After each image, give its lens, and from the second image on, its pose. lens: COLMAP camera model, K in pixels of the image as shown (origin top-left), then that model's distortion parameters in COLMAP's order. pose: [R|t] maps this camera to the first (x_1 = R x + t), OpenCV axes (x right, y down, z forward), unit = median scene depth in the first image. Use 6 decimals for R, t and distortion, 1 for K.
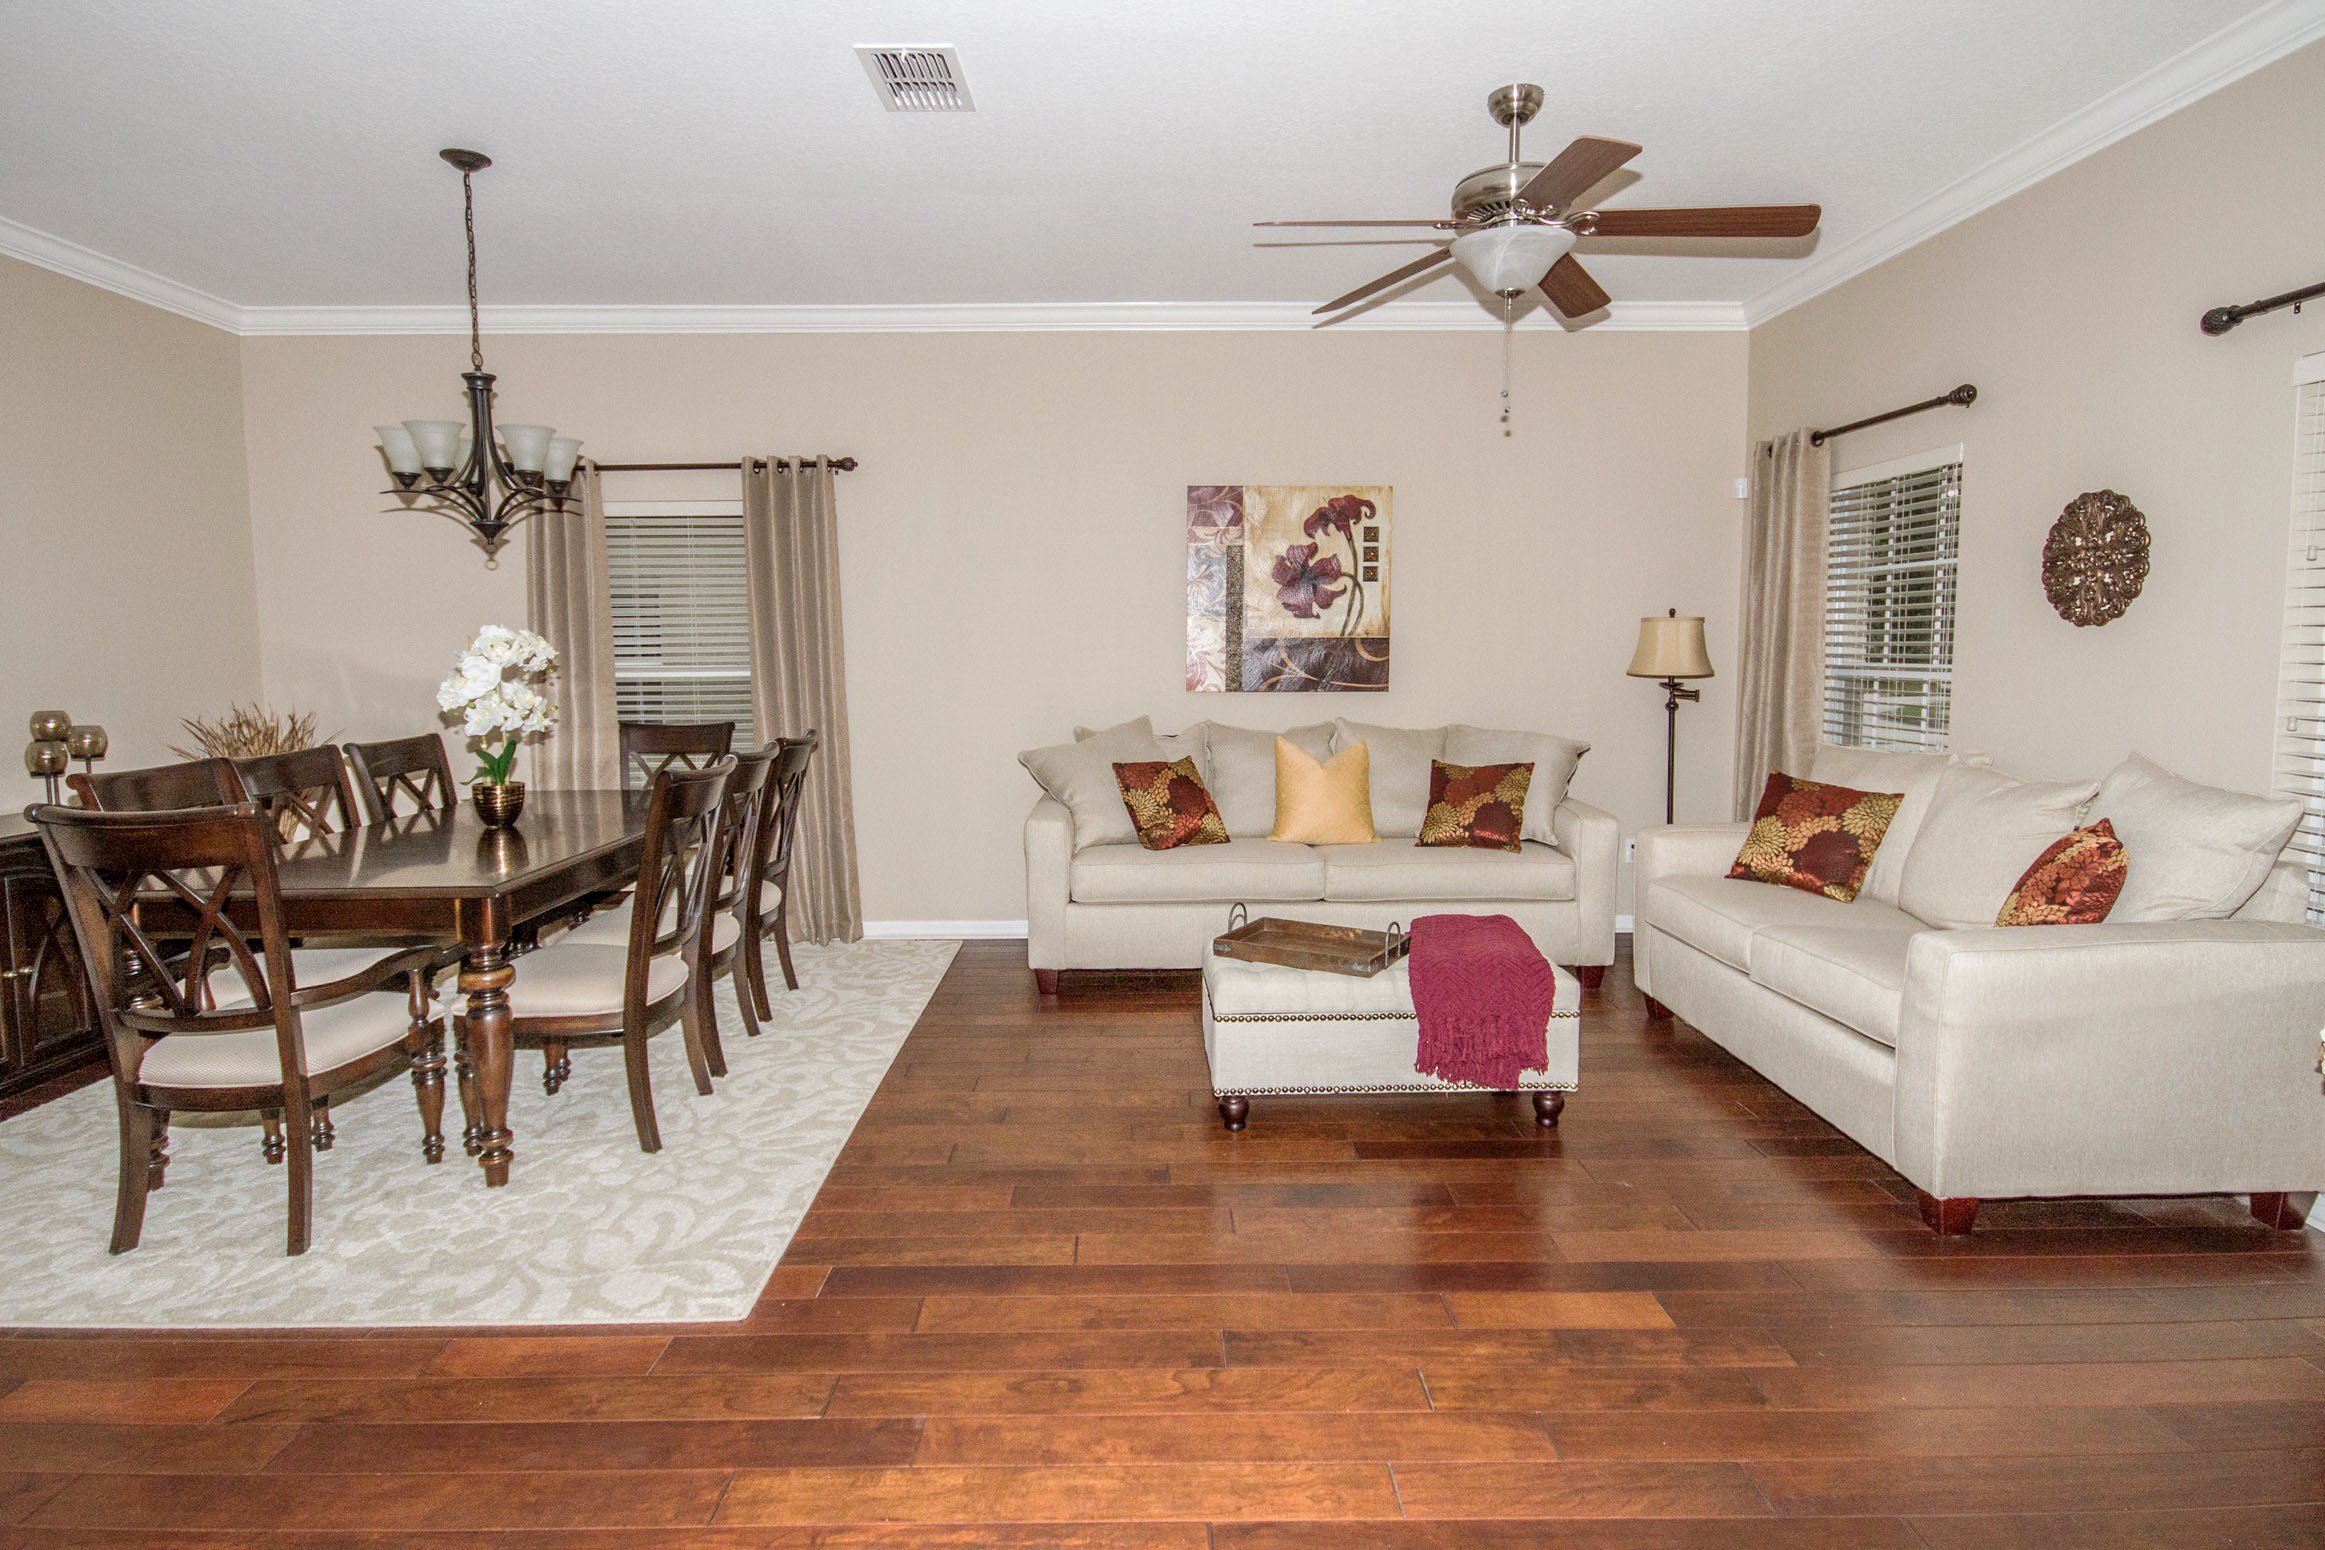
lens RADIAL K [[1158.4, 0, 1136.3], [0, 1158.4, 757.4], [0, 0, 1]] dist [-0.000285, 0.000345]
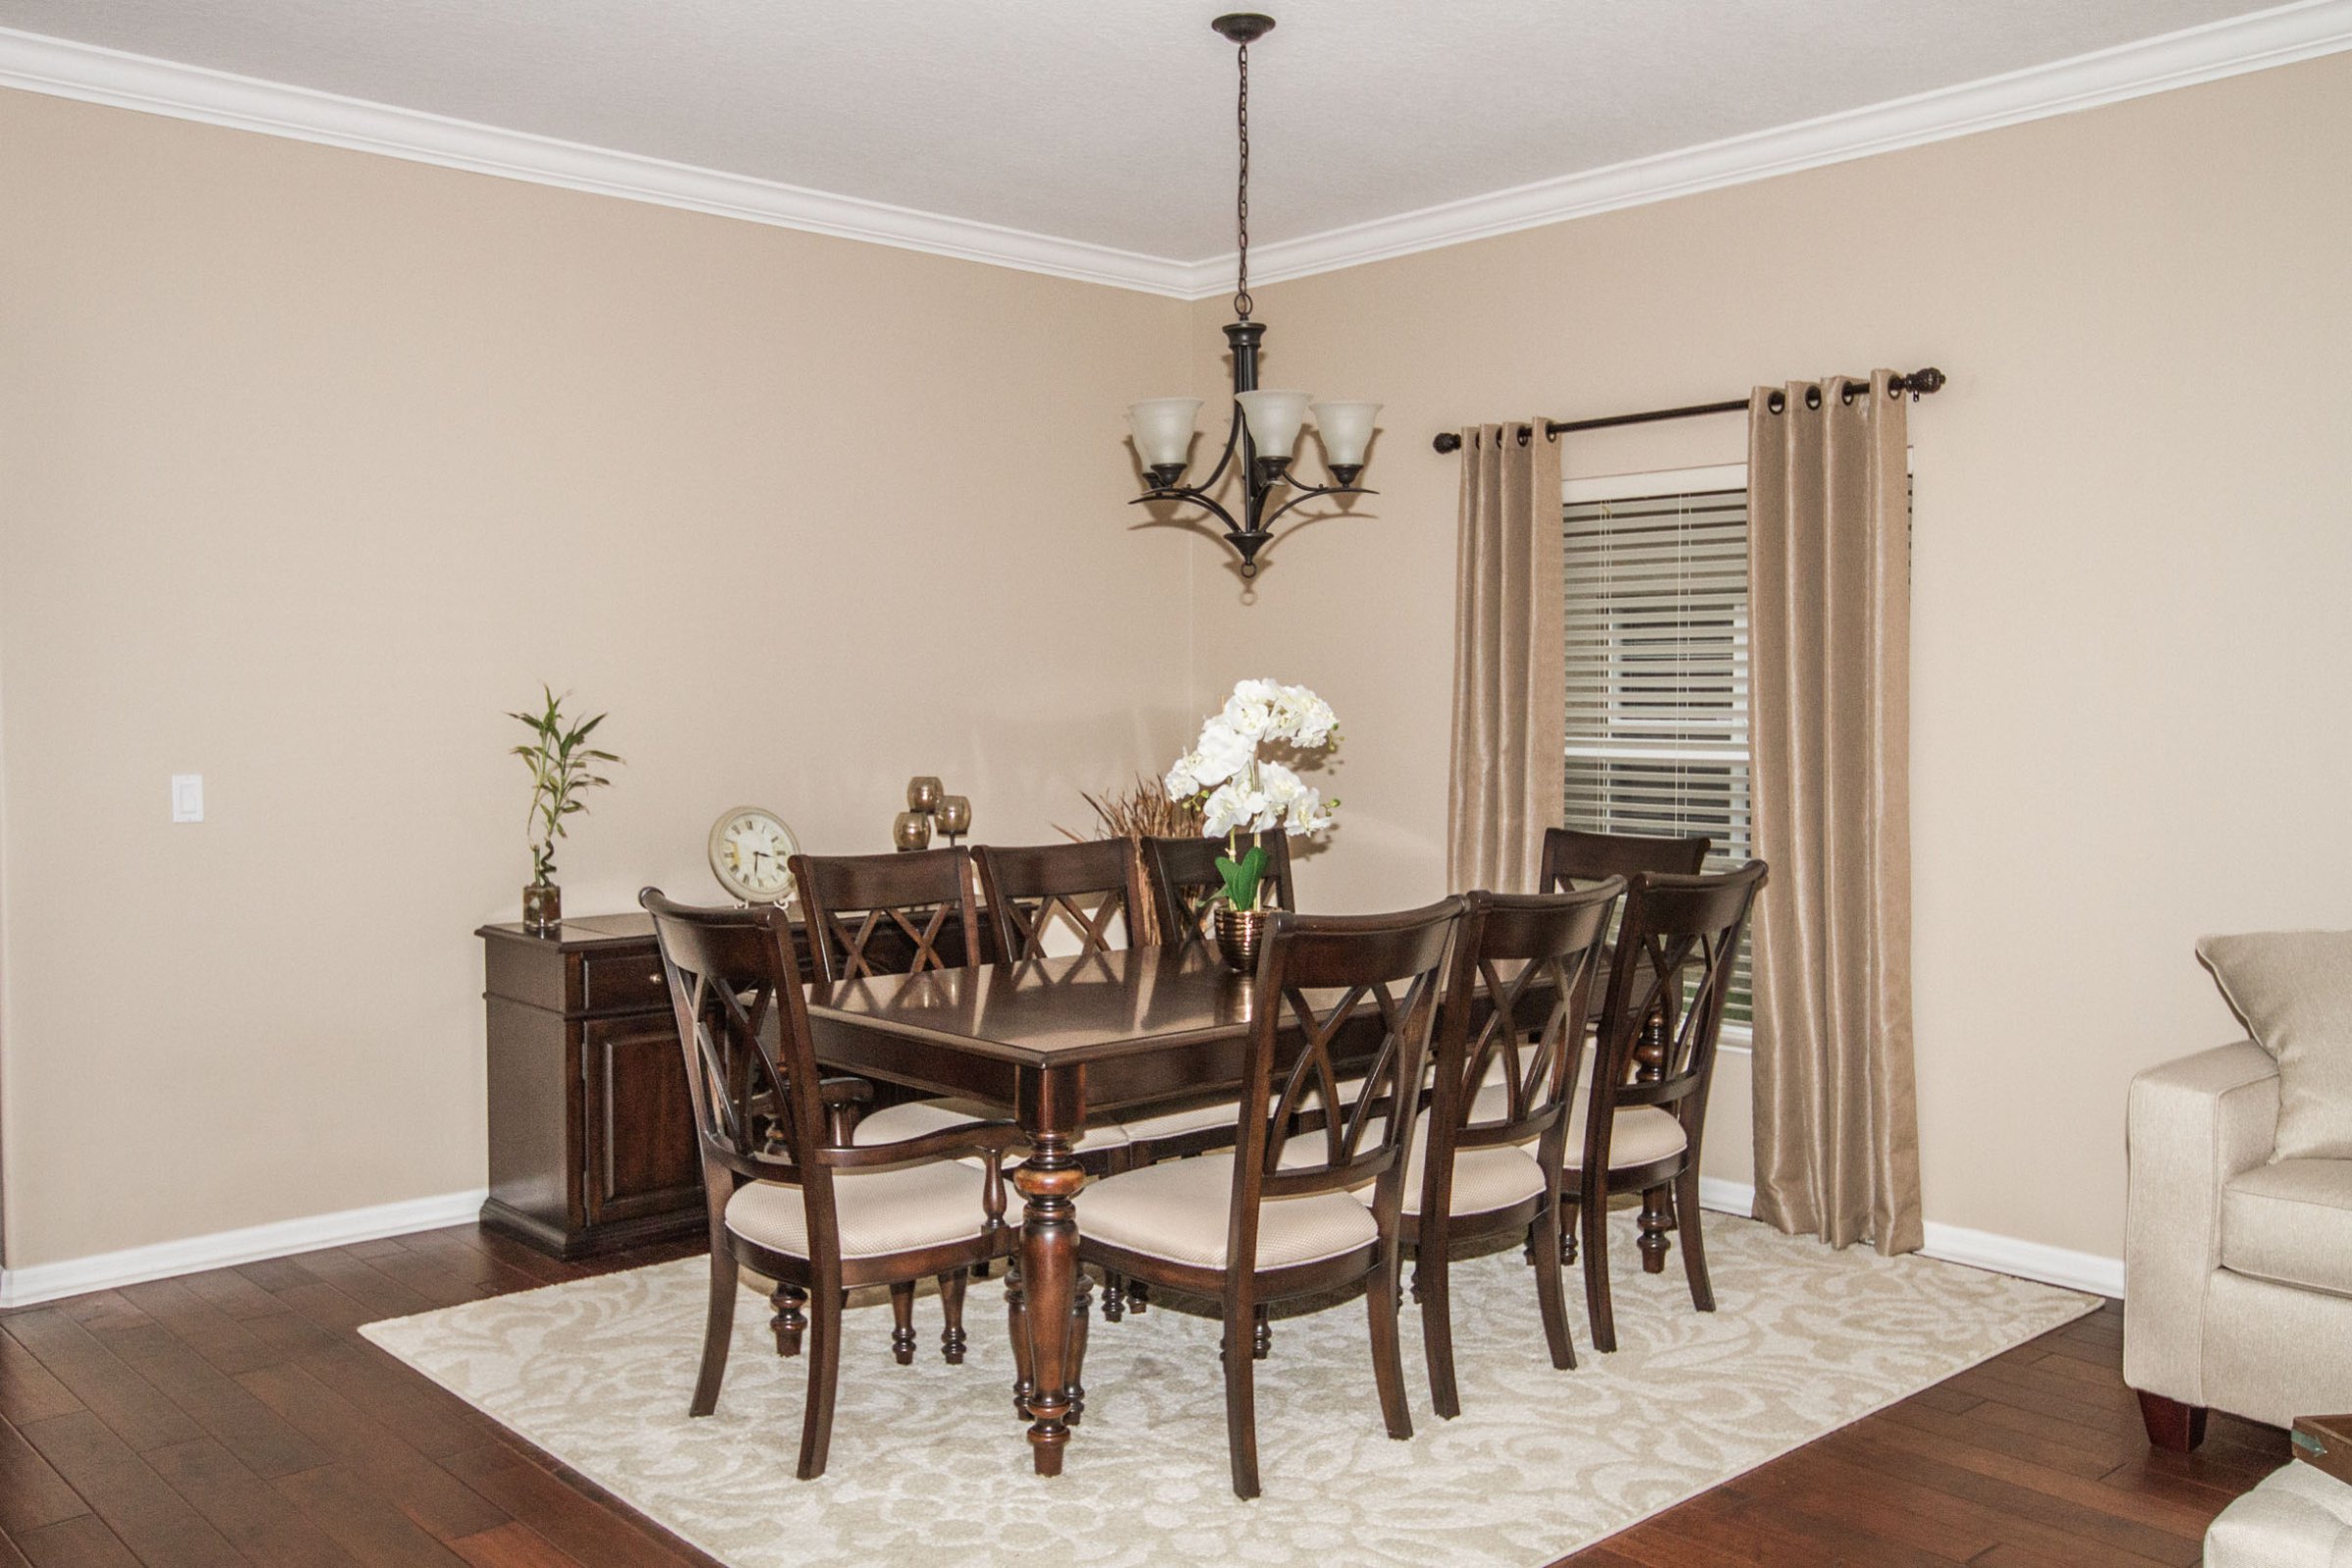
lens RADIAL K [[1949.7, 0, 1180.2], [0, 1949.7, 816.4], [0, 0, 1]] dist [-0.004379, 0.051008]
pose [[0.676442, 0.053664, -0.734539, 0.230926], [-0.076230, 0.997087, 0.002645, -0.026754], [0.732541, 0.054205, 0.678562, 0.146016]]
